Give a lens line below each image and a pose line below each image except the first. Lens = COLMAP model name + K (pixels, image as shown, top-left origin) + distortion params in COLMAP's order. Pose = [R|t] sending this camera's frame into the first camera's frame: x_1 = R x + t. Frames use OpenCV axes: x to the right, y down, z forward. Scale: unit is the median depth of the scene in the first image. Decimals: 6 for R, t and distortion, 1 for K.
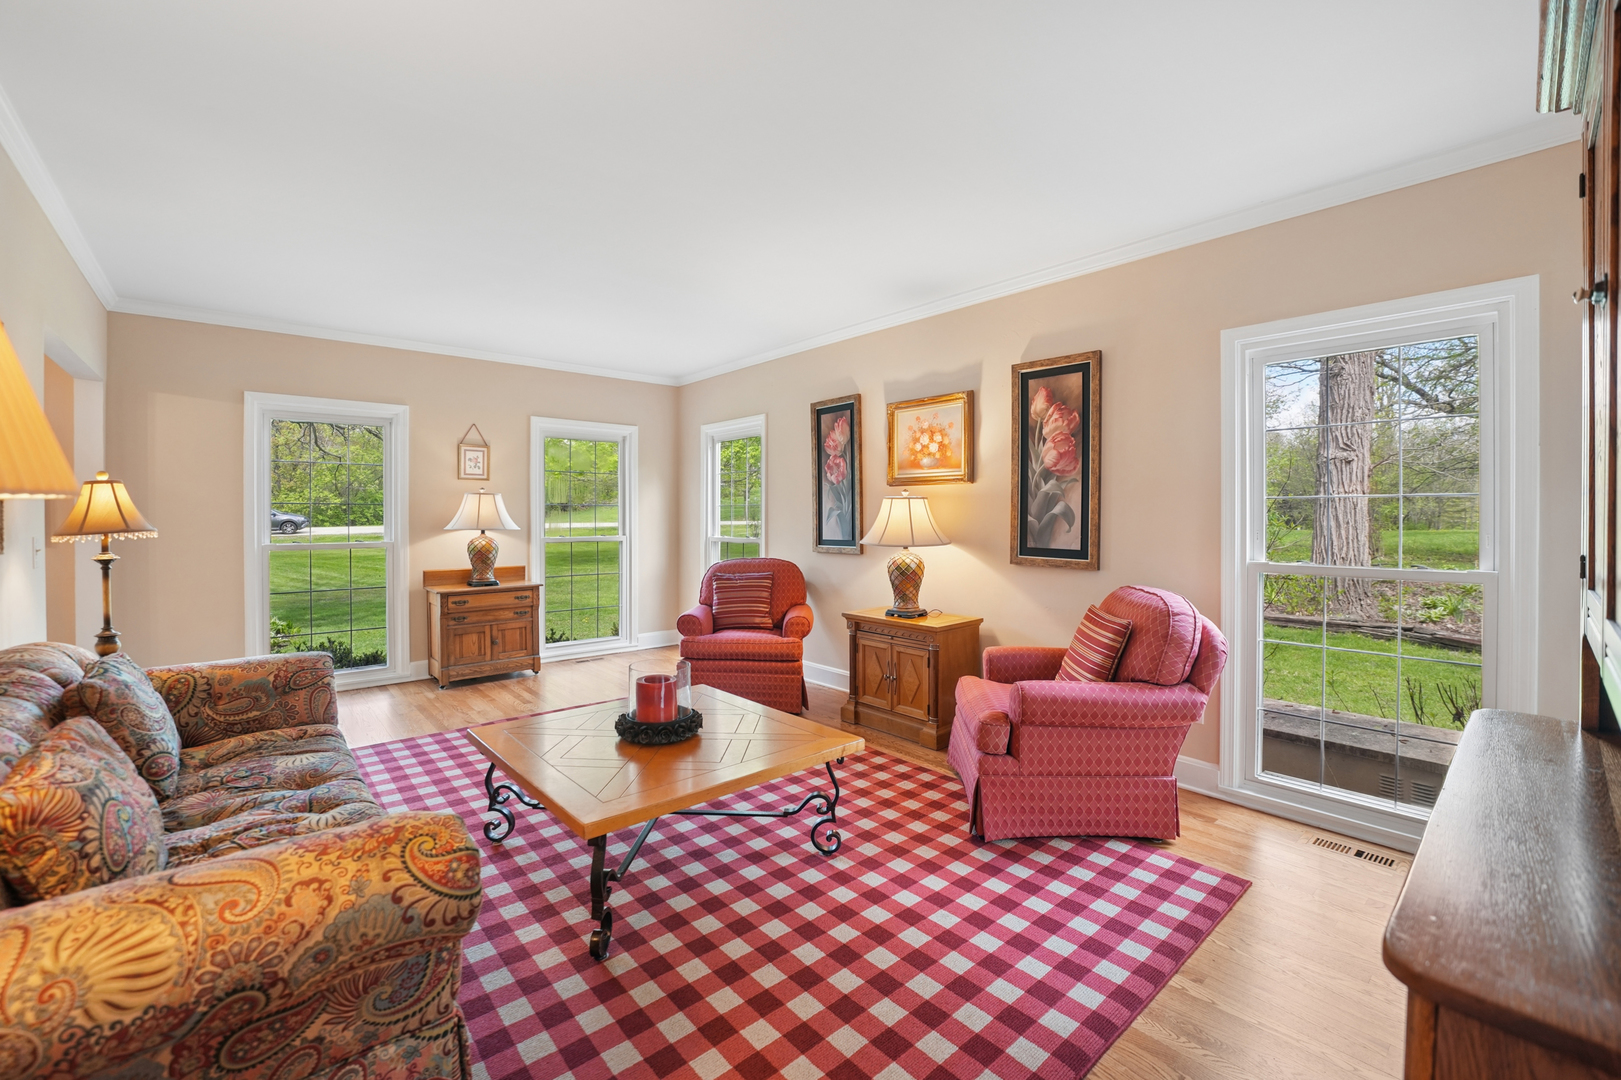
lens RADIAL K [[672.4, 0, 809.8], [0, 672.4, 524.2], [0, 0, 1]] dist [-0.026029, -0.000231]
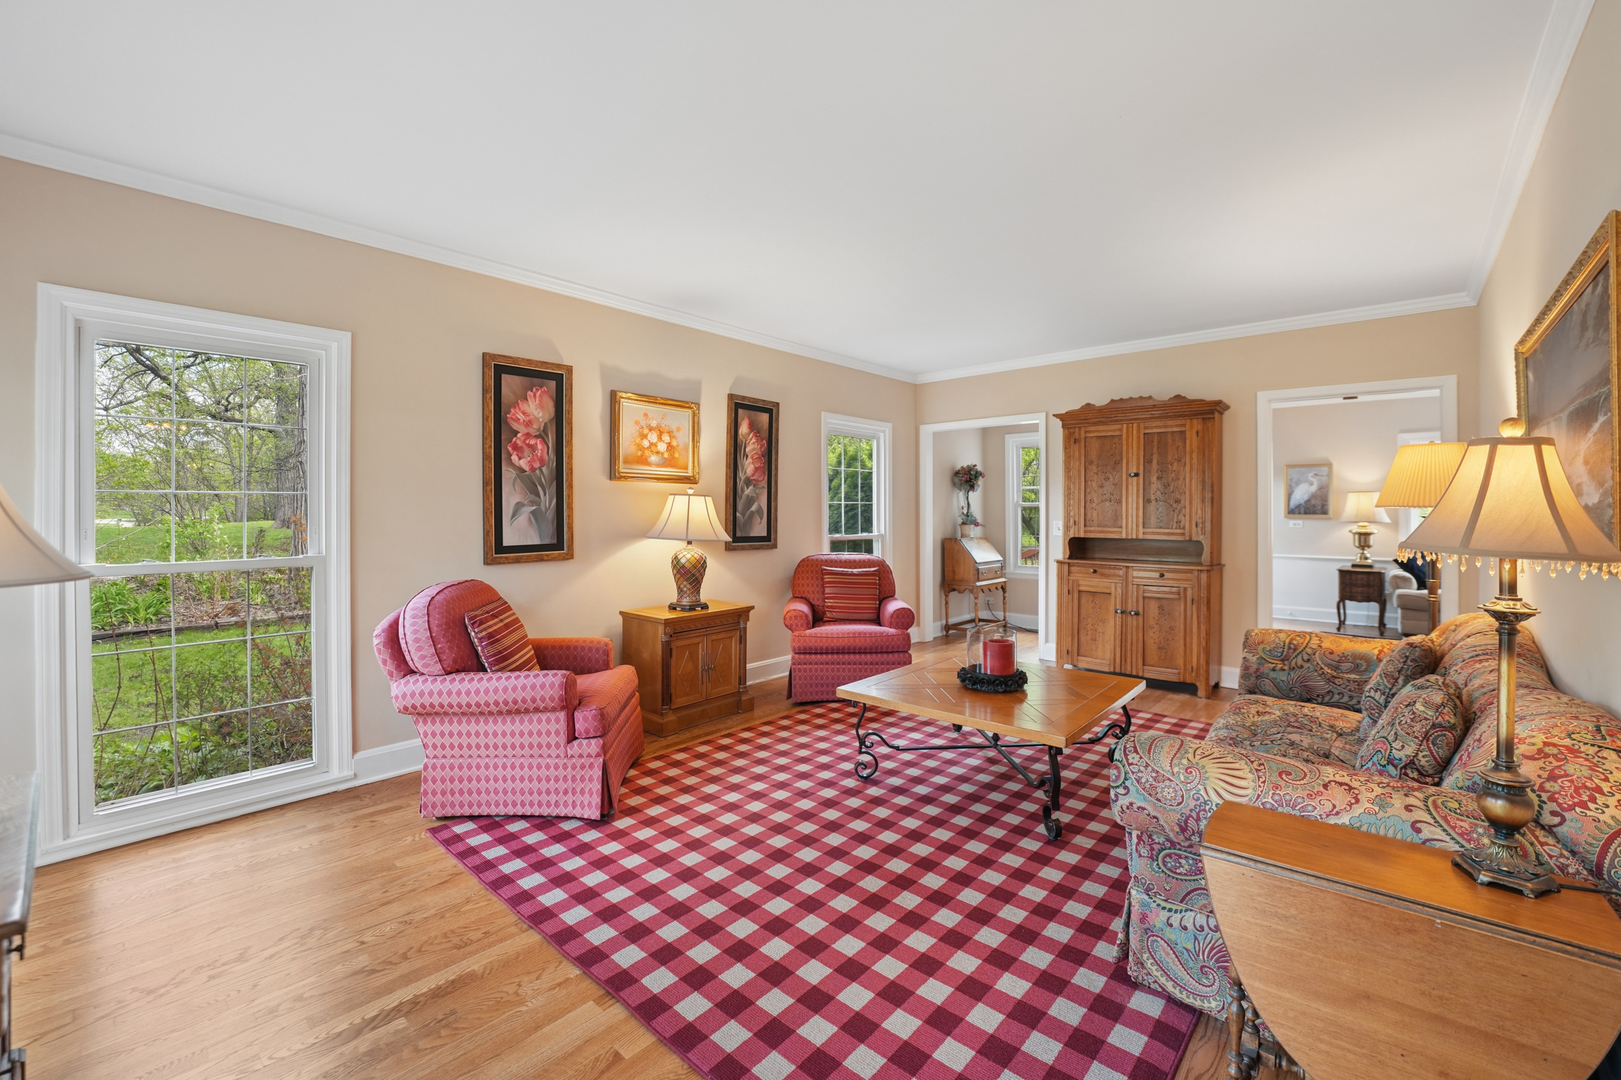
lens RADIAL K [[672.4, 0, 829.0], [0, 672.4, 511.3], [0, 0, 1]] dist [-0.026029, -0.000231]
pose [[-0.130944, -0.002434, 0.991387, -0.869194], [0.009437, 0.999949, 0.003701, -0.015851], [-0.991345, 0.009840, -0.130914, 0.873062]]
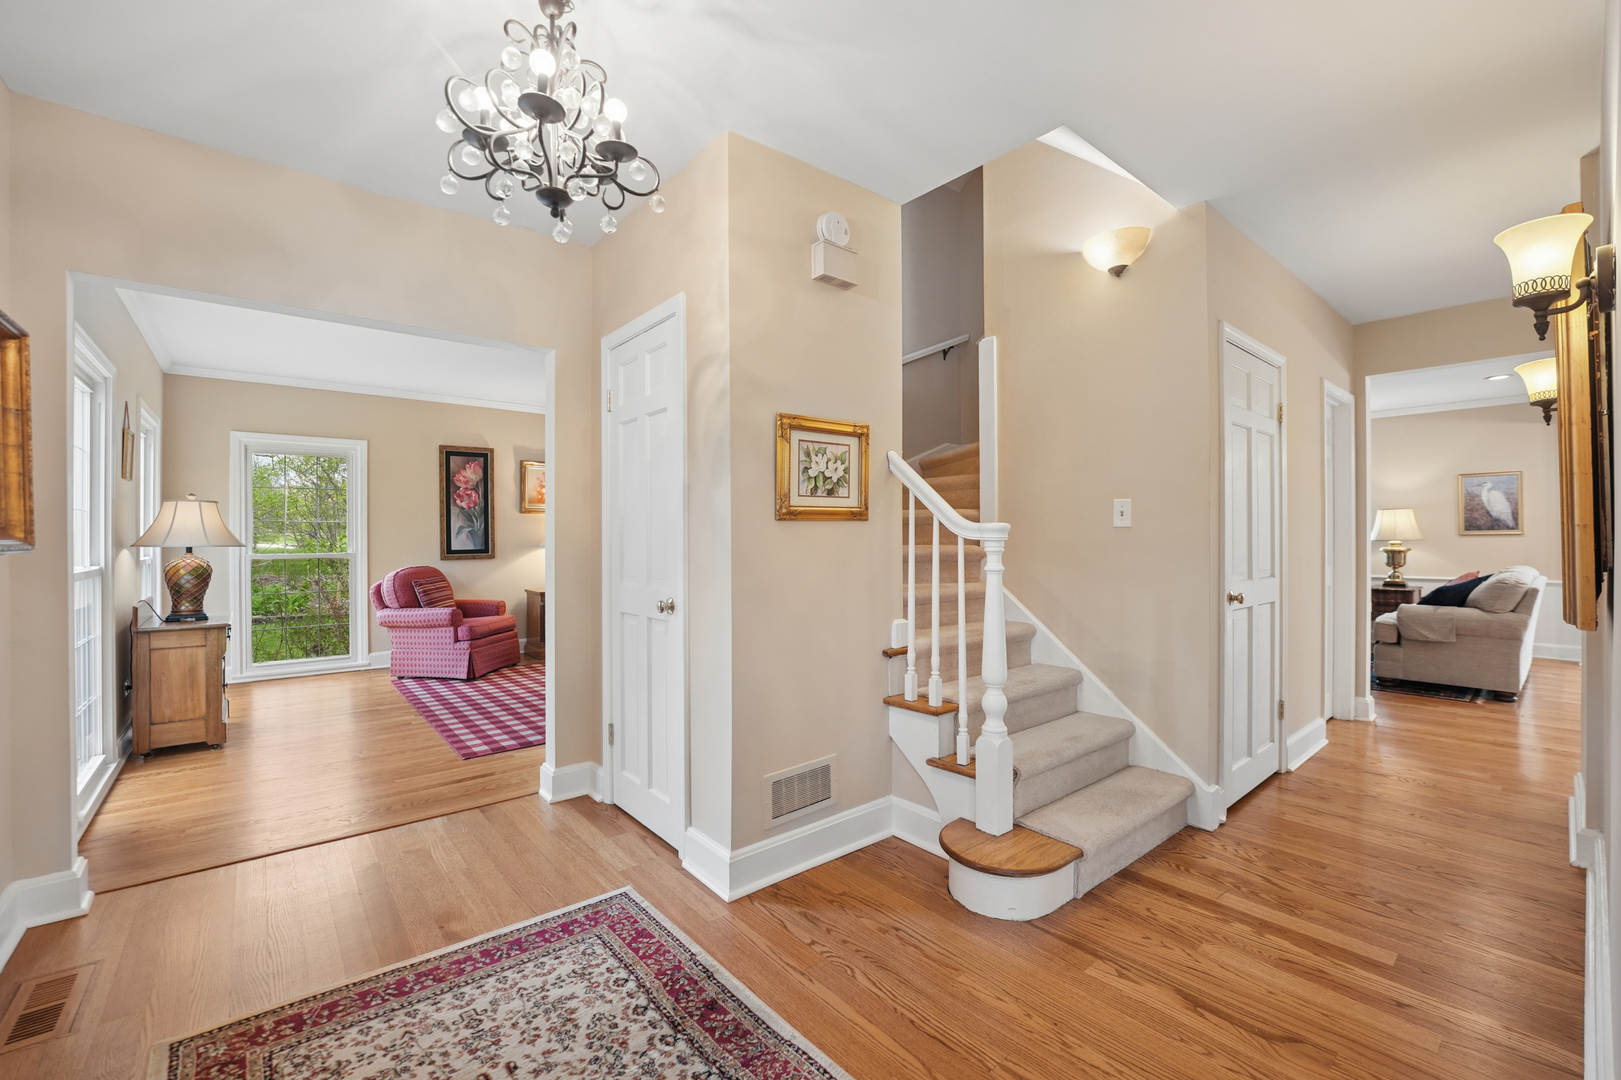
lens RADIAL K [[672.4, 0, 814.9], [0, 672.4, 531.8], [0, 0, 1]] dist [-0.026029, -0.000231]
pose [[0.022720, 0.002457, 0.999739, -1.499105], [0.017647, 0.999840, -0.002859, 0.004361], [-0.999586, 0.017707, 0.022673, 0.297277]]
